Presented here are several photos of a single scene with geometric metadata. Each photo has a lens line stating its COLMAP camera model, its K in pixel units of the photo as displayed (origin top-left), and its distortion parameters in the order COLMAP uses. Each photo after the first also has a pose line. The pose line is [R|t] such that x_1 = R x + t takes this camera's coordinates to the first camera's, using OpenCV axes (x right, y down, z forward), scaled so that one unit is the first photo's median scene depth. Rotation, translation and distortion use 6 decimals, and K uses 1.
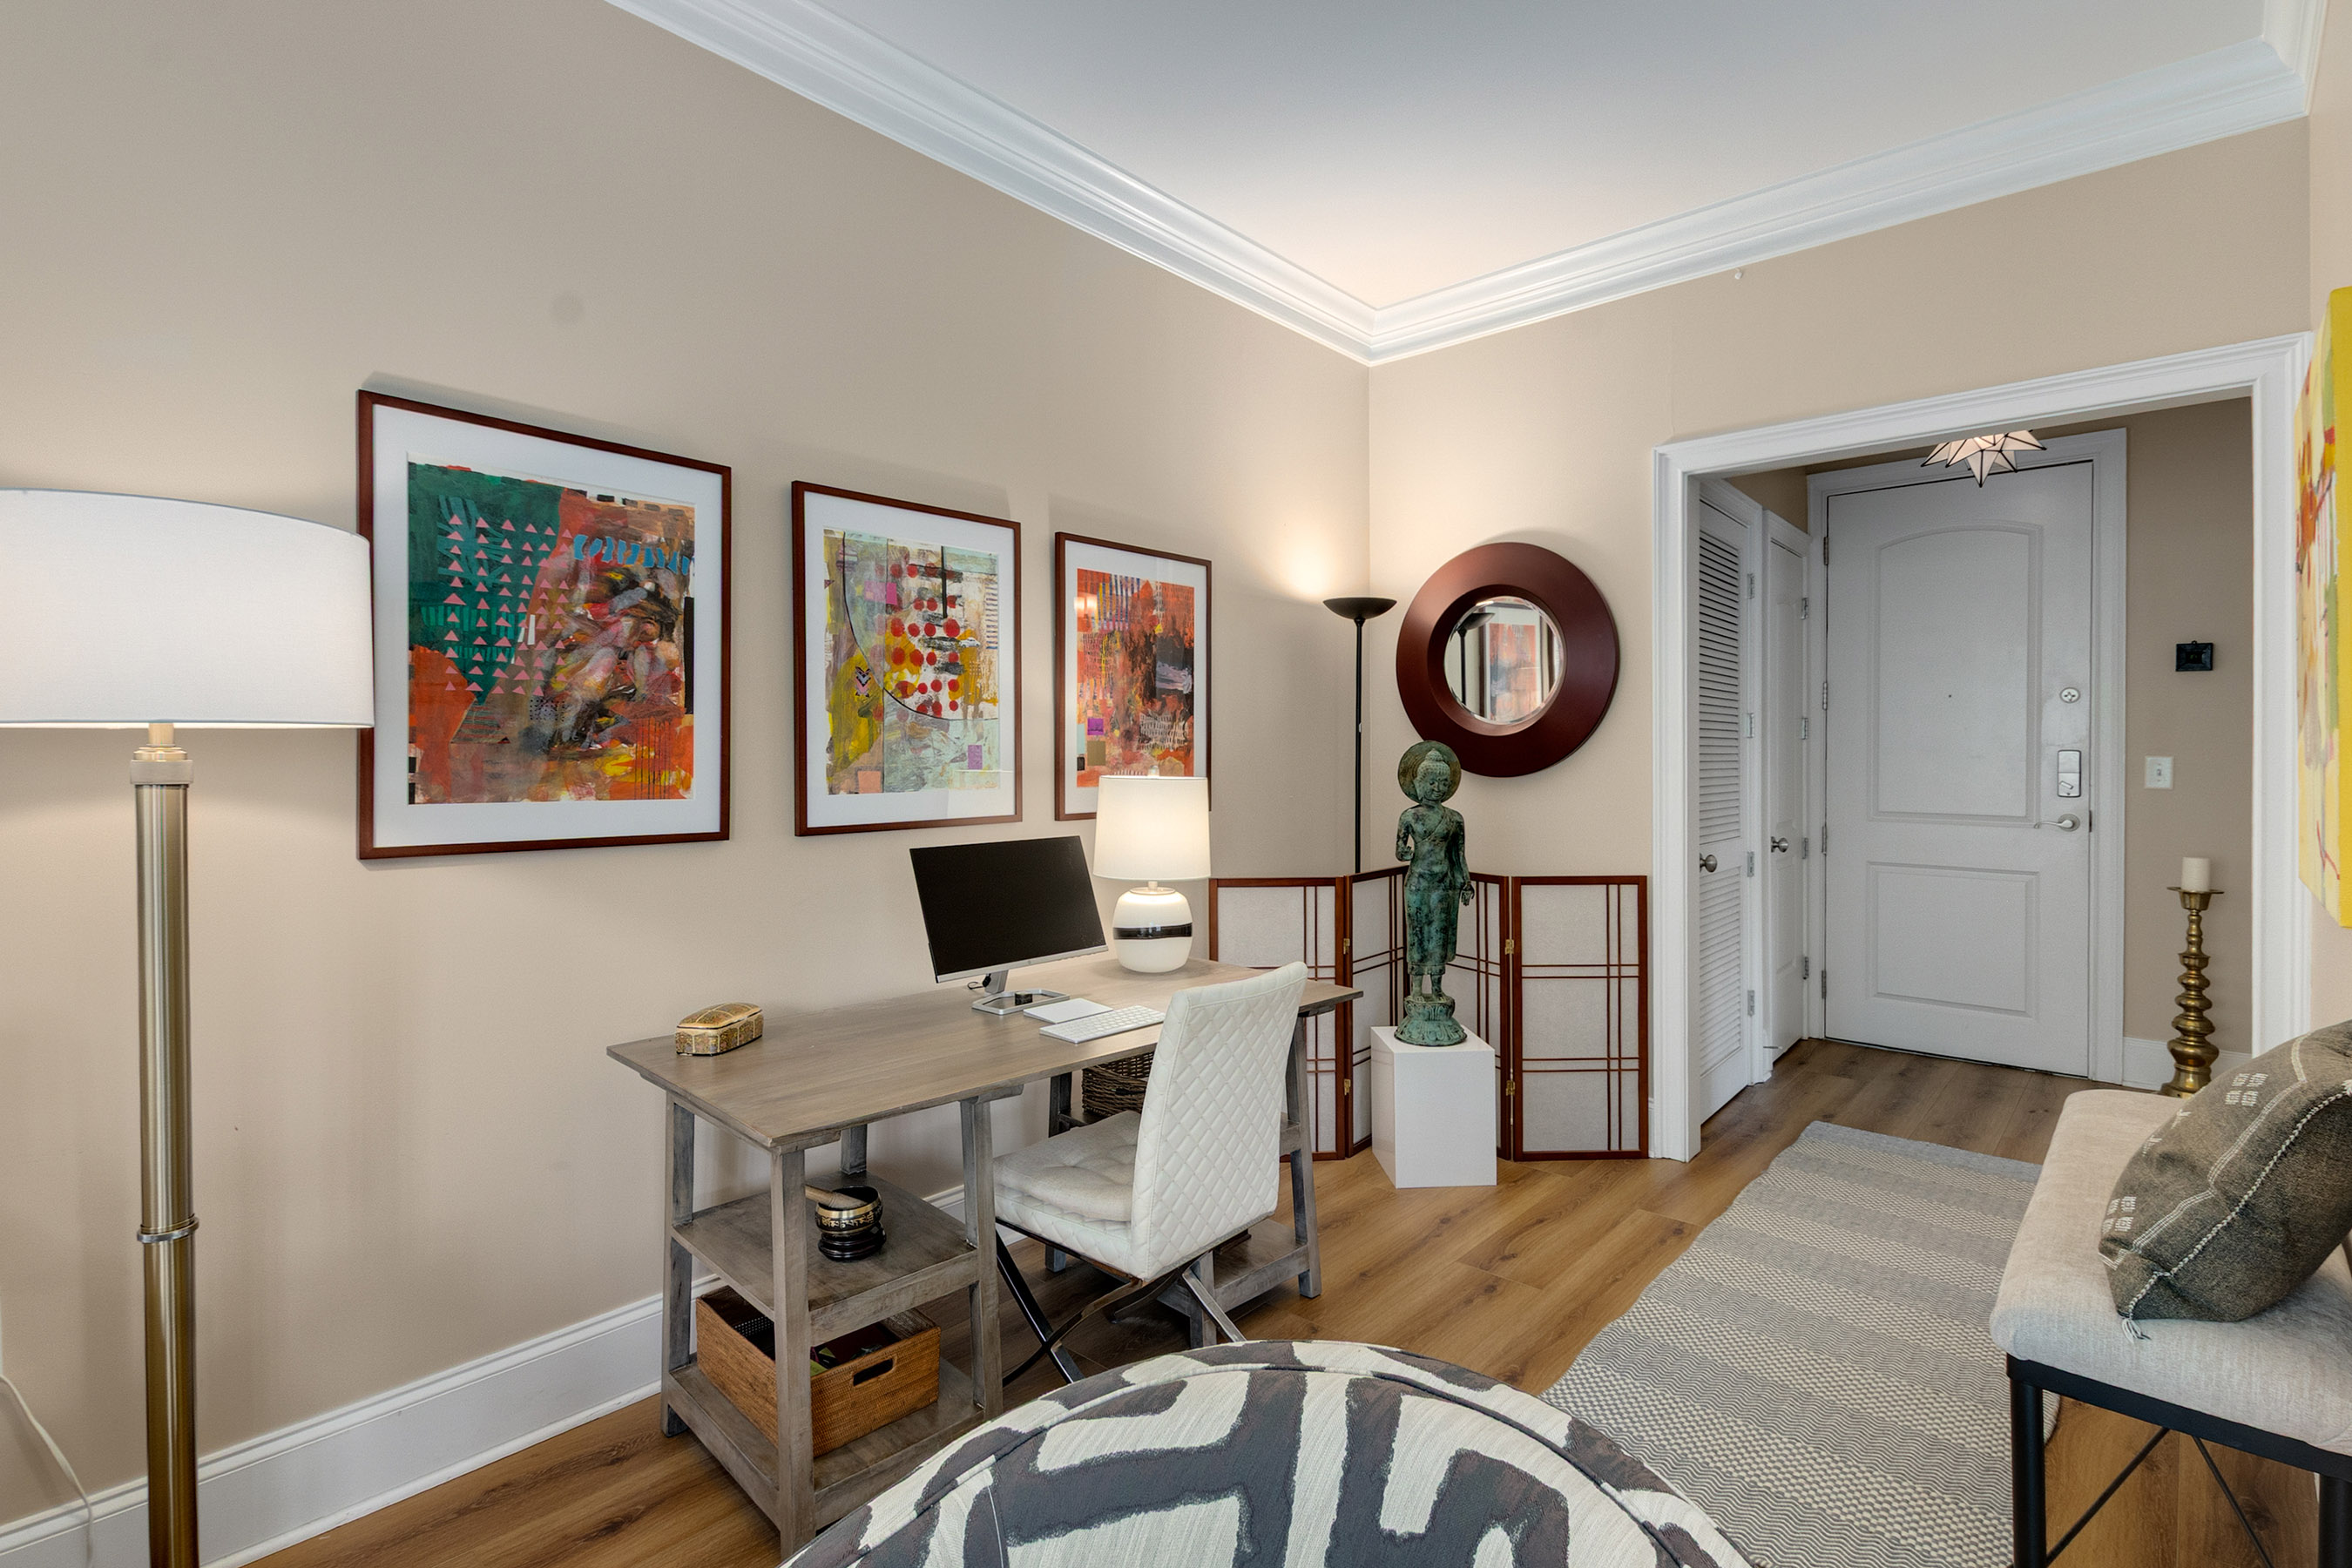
lens RADIAL K [[1107.4, 0, 1178.5], [0, 1107.4, 773.4], [0, 0, 1]] dist [0.020739, -0.010410]
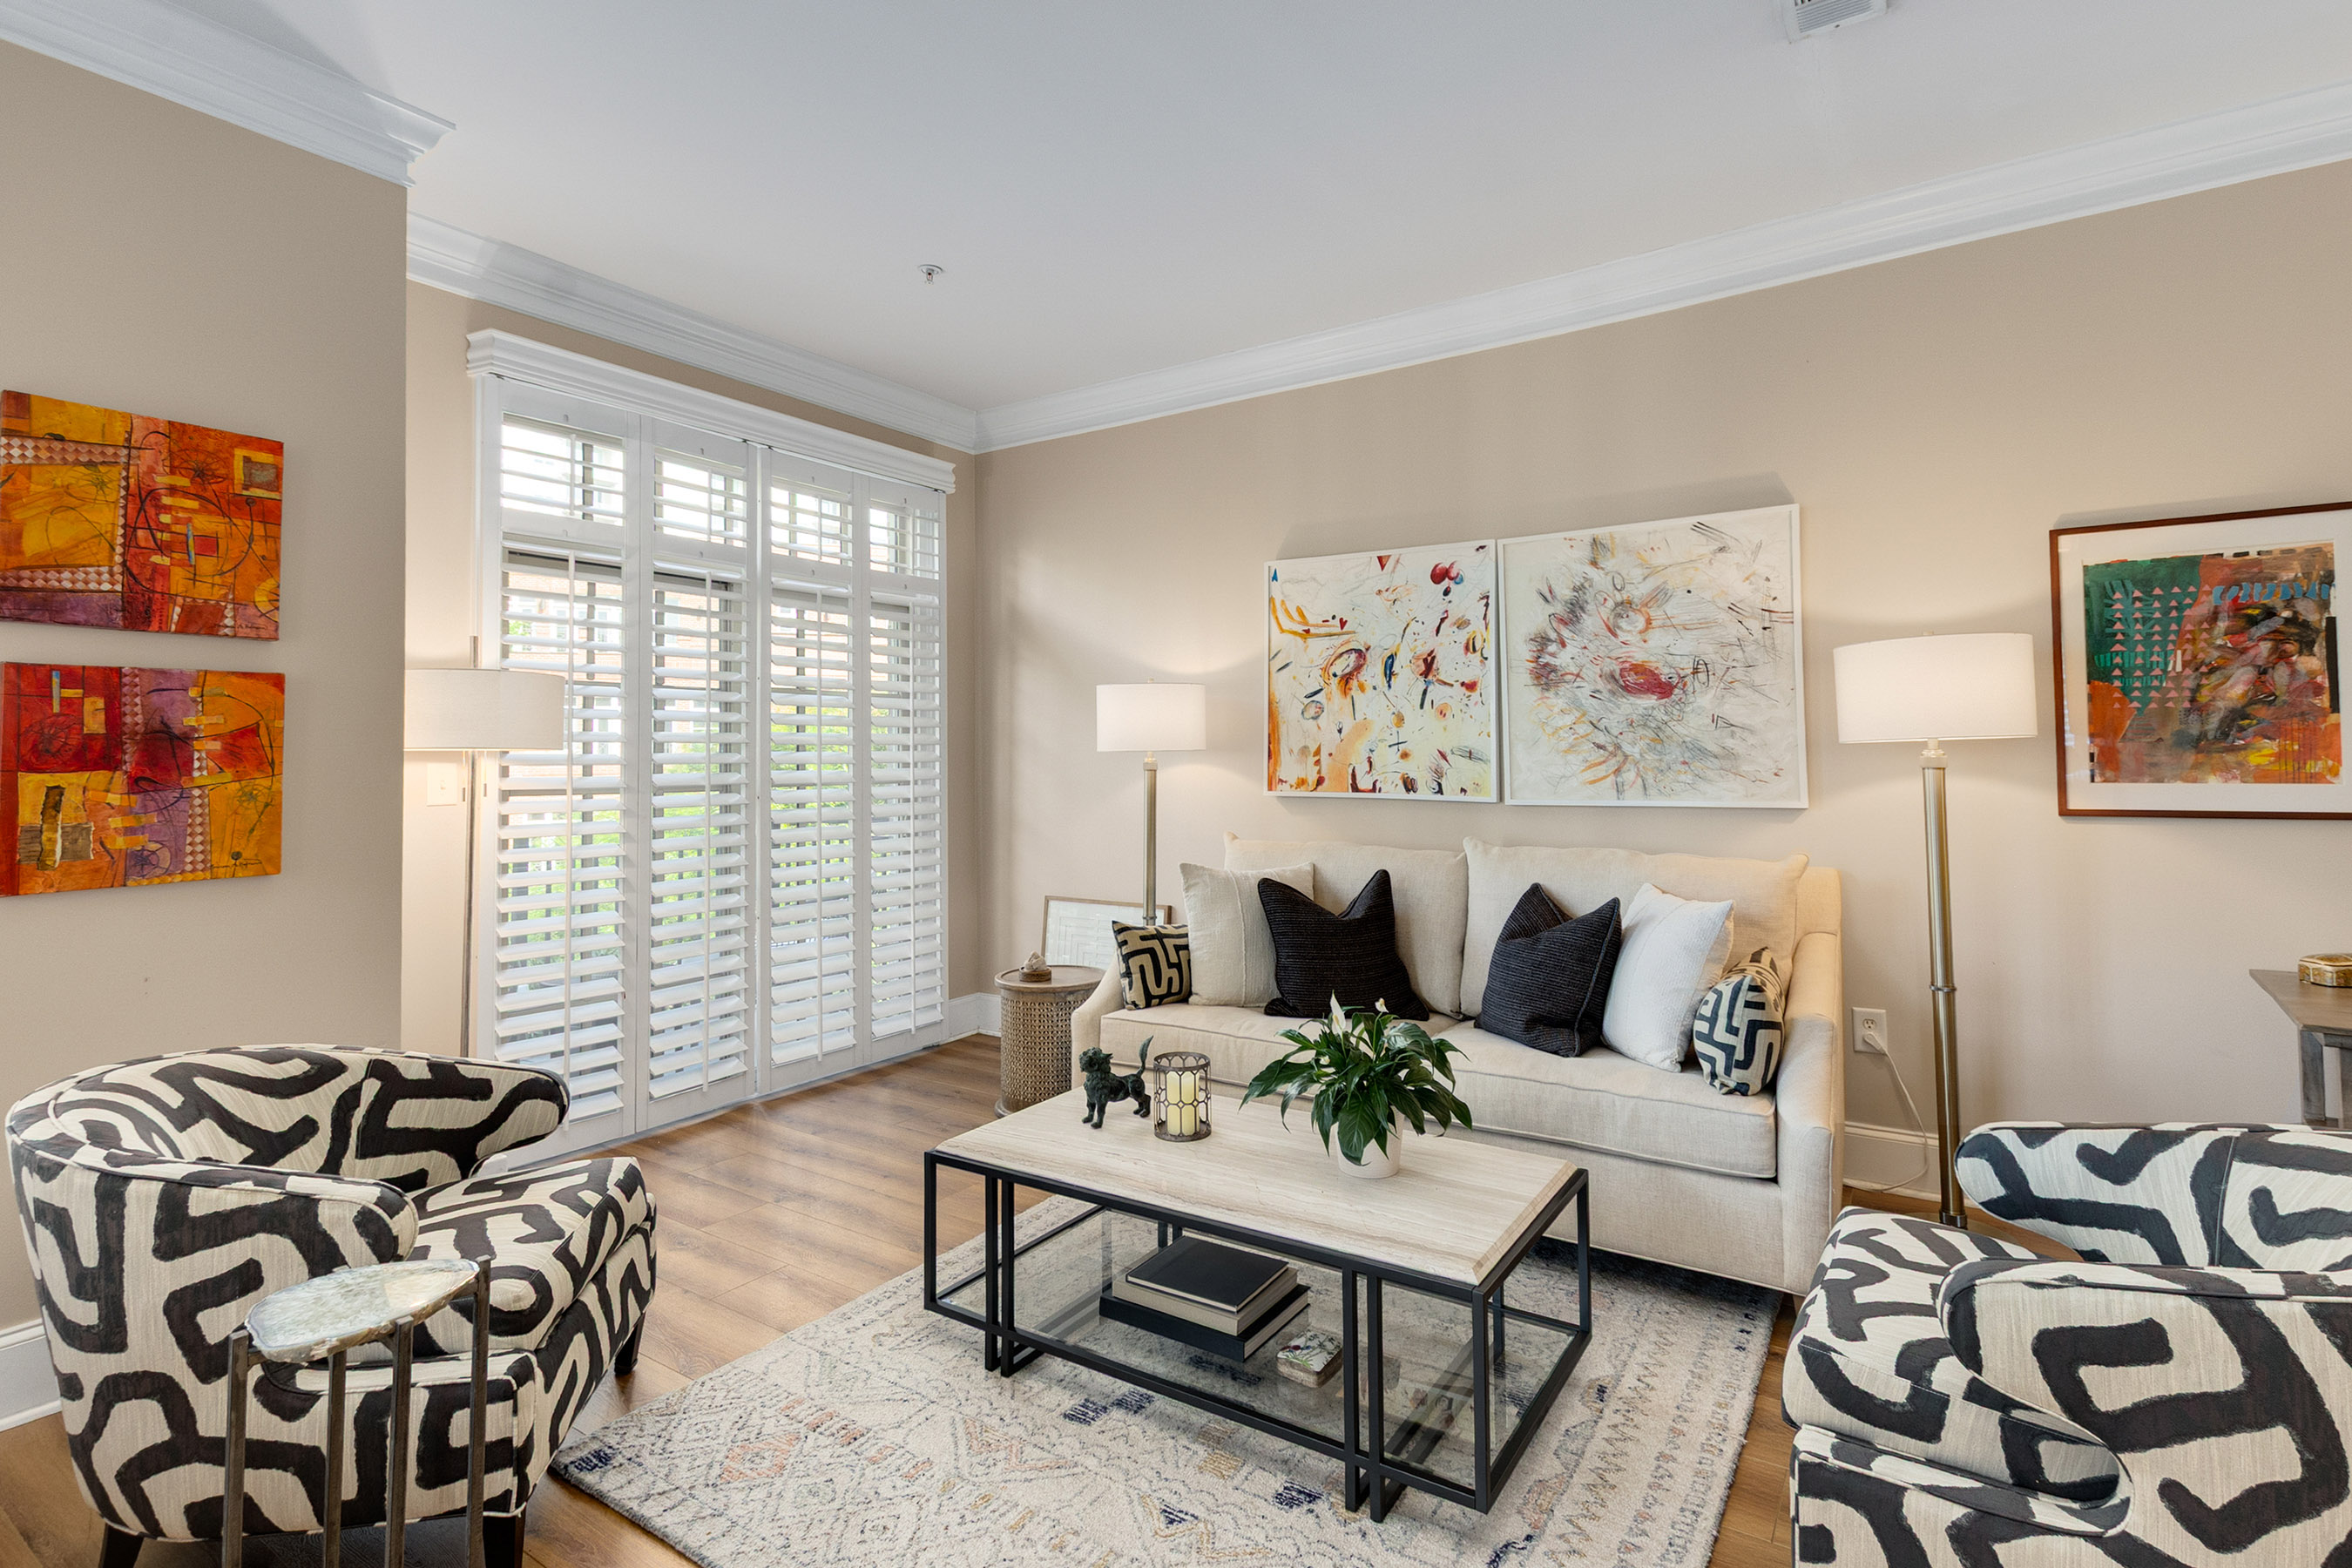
lens RADIAL K [[1140.3, 0, 1197.5], [0, 1140.3, 716.2], [0, 0, 1]] dist [0.017405, -0.008899]
pose [[0.158884, -0.042893, -0.986365, 0.603624], [-0.000386, 0.999053, -0.043507, 0.004566], [0.987297, 0.007293, 0.158717, -0.422447]]
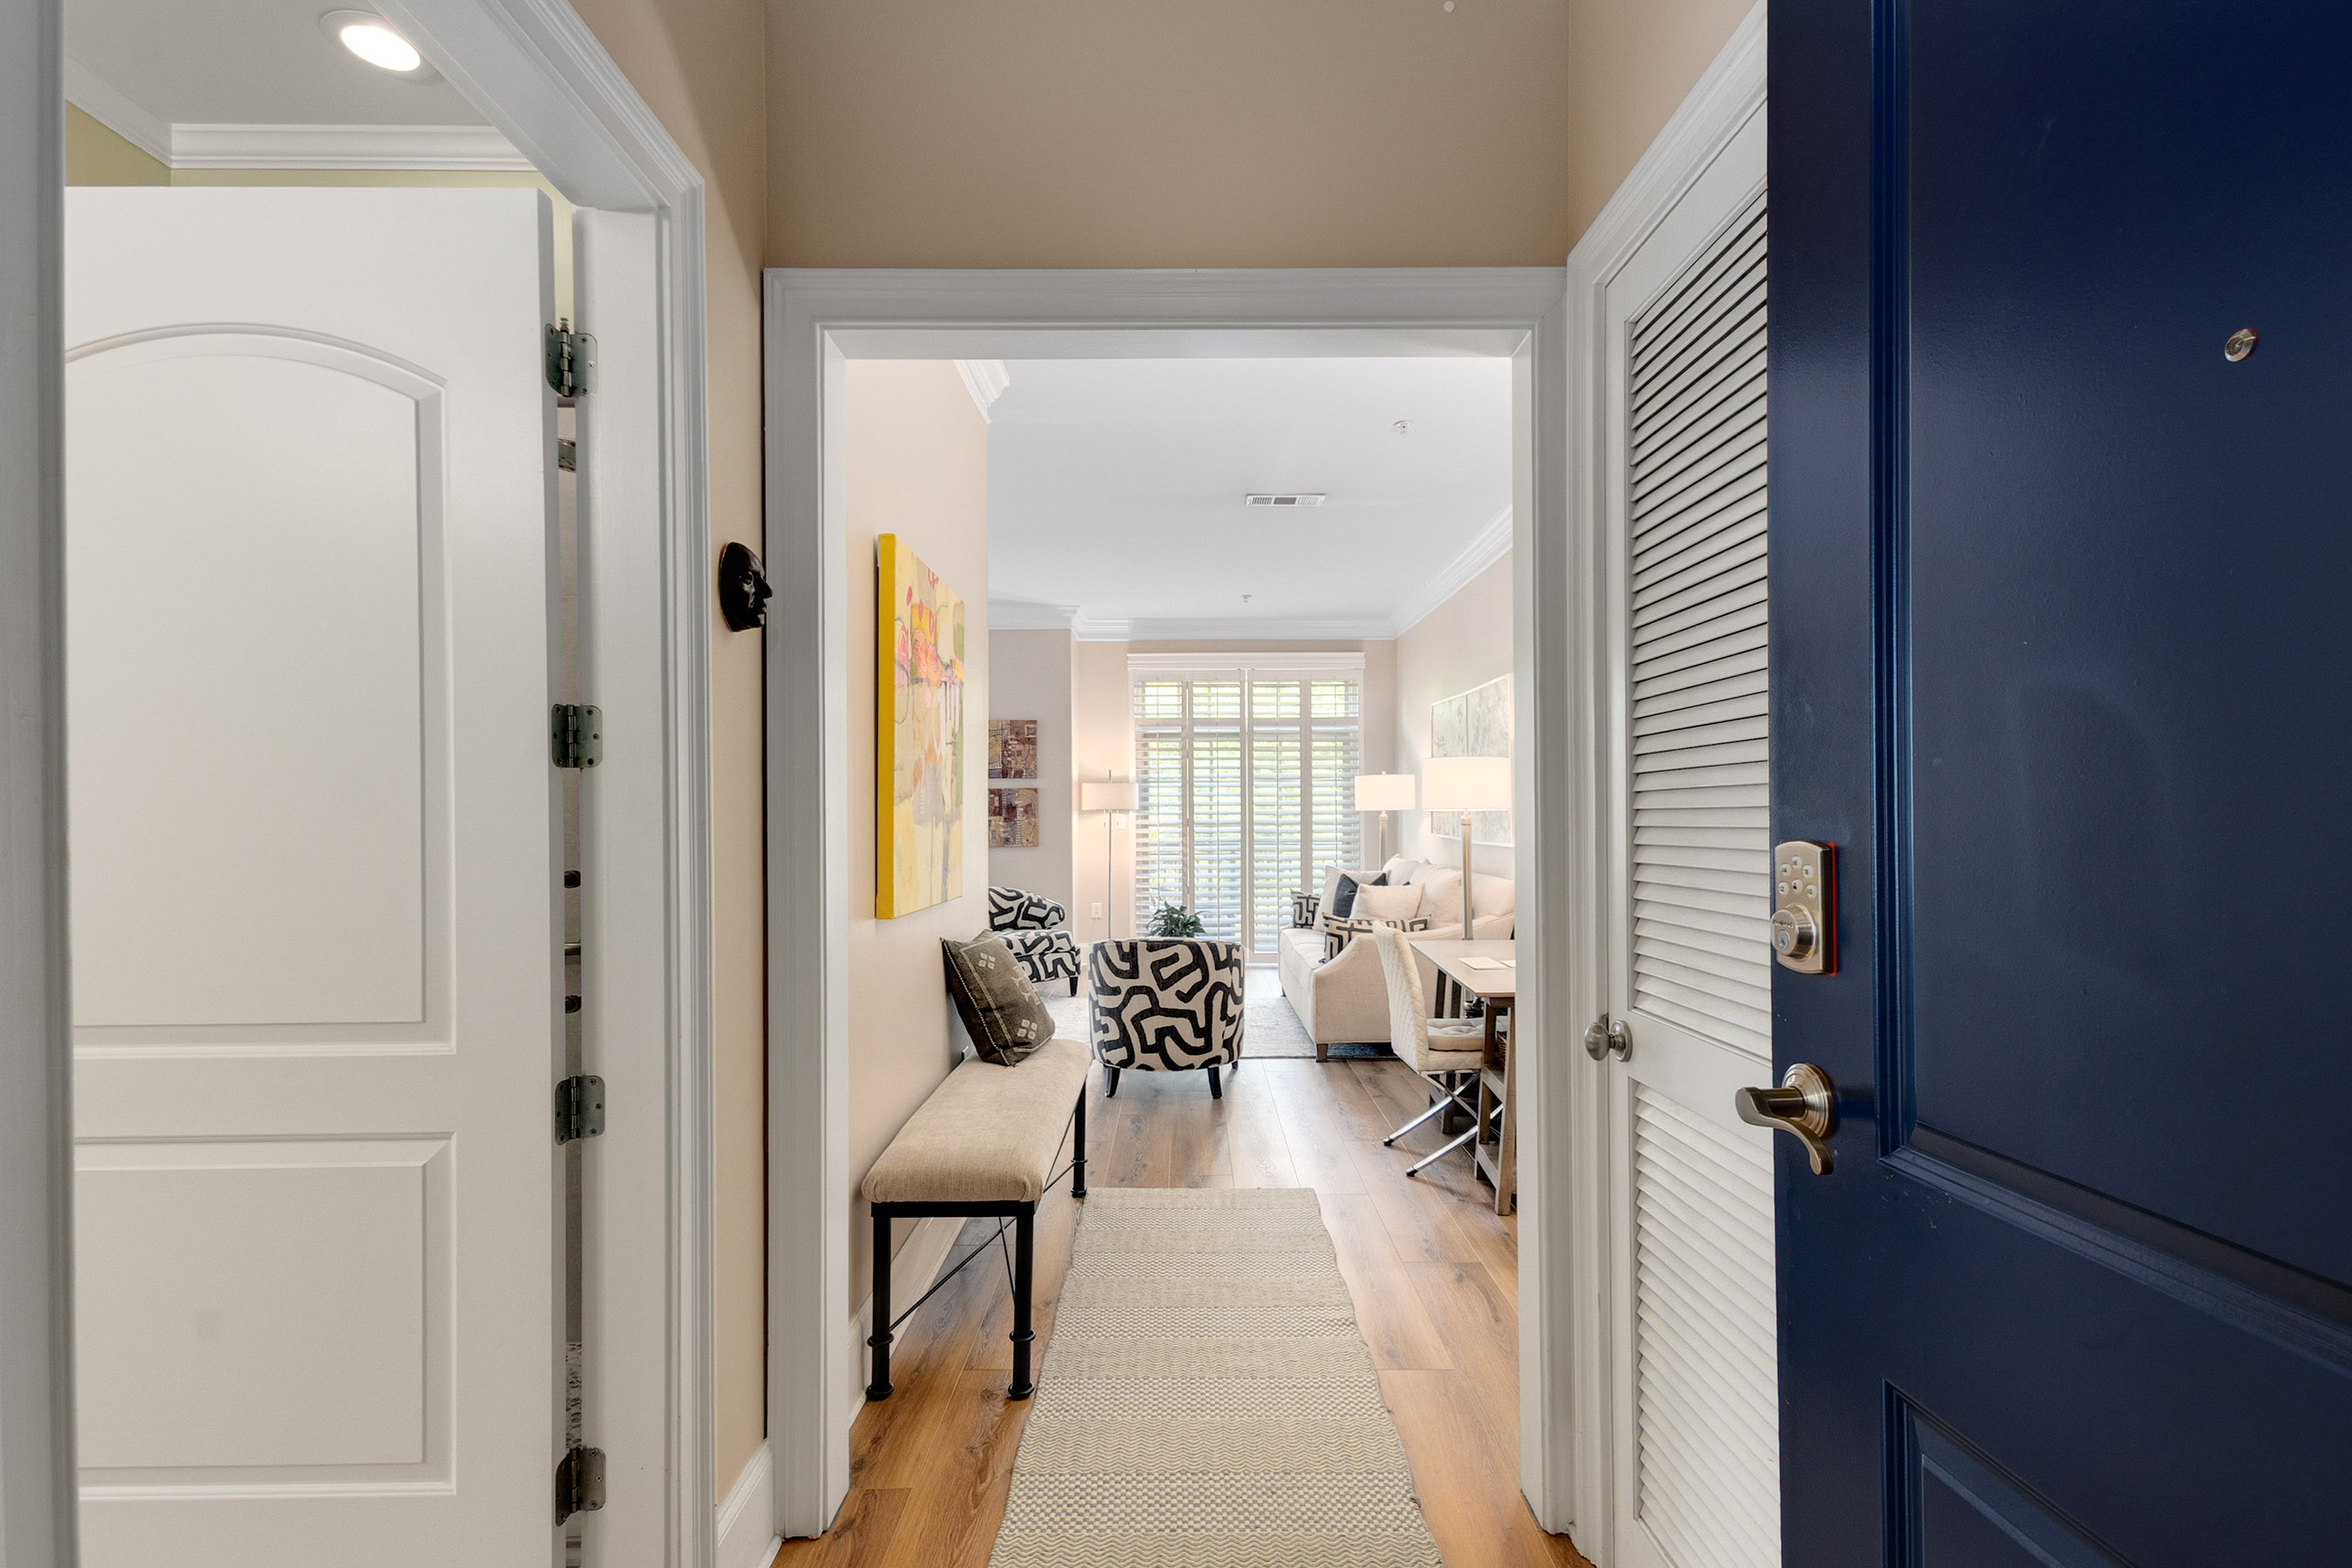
lens RADIAL K [[1103.5, 0, 1176.8], [0, 1103.5, 811.1], [0, 0, 1]] dist [0.017347, -0.010064]
pose [[-0.746662, -0.002180, -0.665200, 1.507186], [-0.004814, 0.999986, 0.002127, -0.019370], [0.665186, 0.004790, -0.746663, 2.047437]]
